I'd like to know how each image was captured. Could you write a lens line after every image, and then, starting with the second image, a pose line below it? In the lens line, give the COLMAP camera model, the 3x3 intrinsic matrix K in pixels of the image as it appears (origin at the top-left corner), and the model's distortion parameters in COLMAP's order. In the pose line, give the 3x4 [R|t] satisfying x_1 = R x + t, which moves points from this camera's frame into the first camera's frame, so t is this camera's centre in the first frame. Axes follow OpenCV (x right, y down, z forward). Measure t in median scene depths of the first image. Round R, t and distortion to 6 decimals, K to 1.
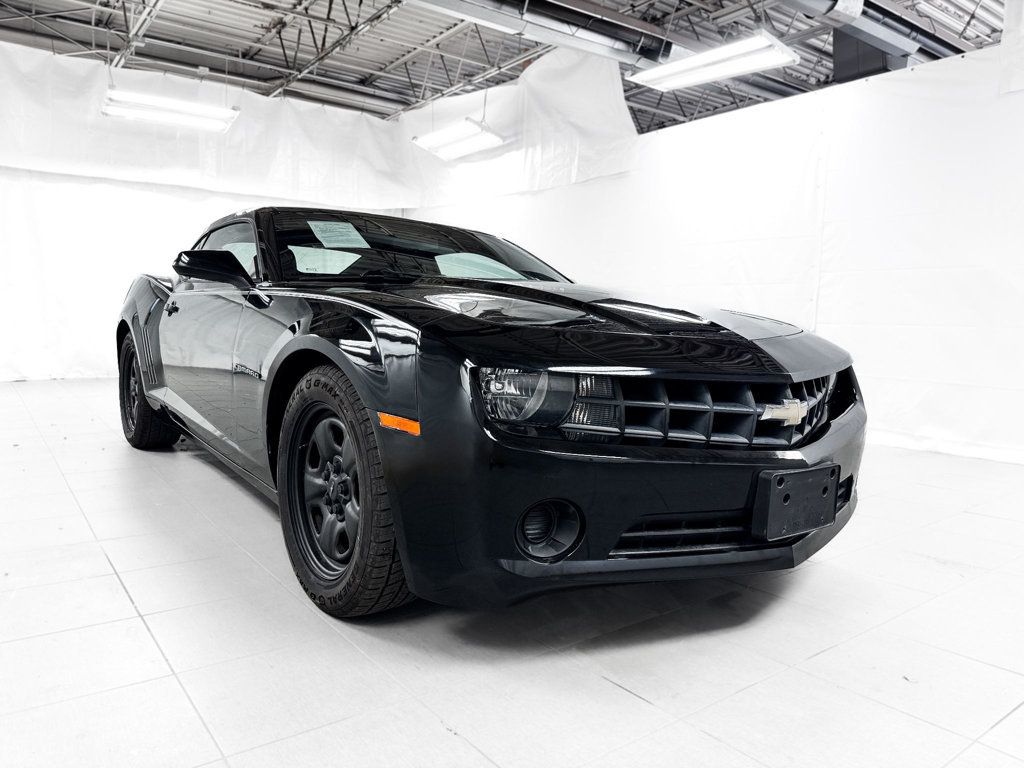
lens RADIAL K [[733.9, 0, 526.4], [0, 733.9, 381.7], [0, 0, 1]] dist [0.035825, -0.062834]
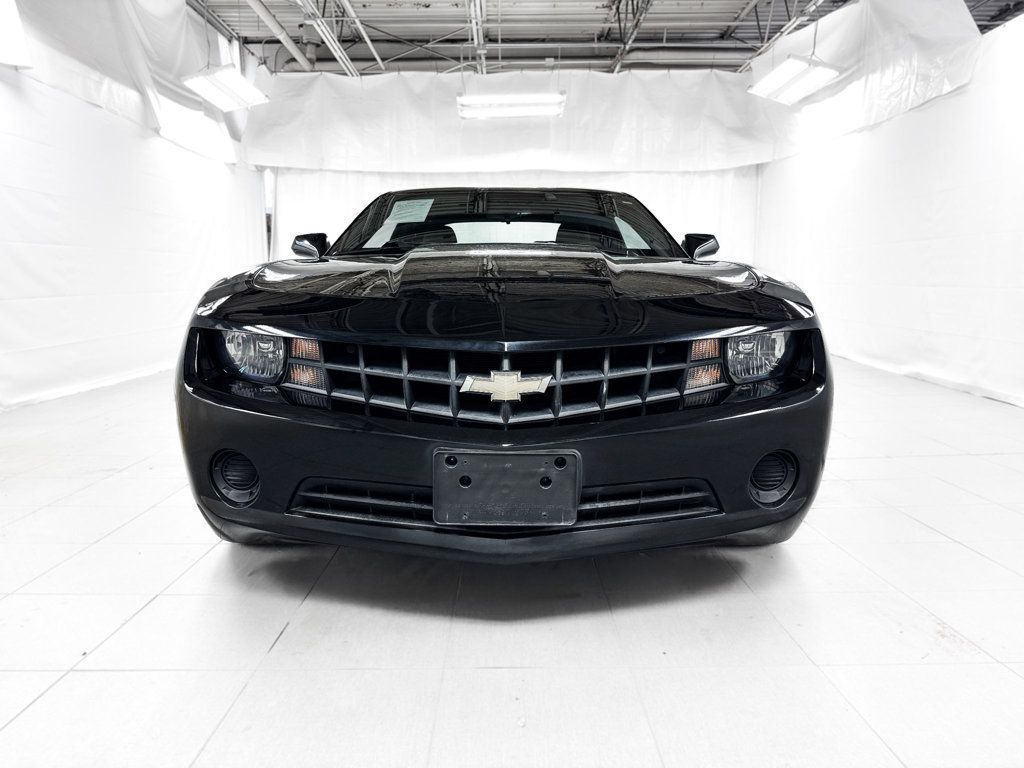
lens RADIAL K [[722.4, 0, 487.0], [0, 722.4, 381.7], [0, 0, 1]] dist [0.029682, -0.039072]
pose [[0.805459, 0.051873, -0.590377, 0.164466], [-0.023695, 0.998184, 0.055377, -0.001948], [0.592178, -0.030615, 0.805226, 0.059498]]
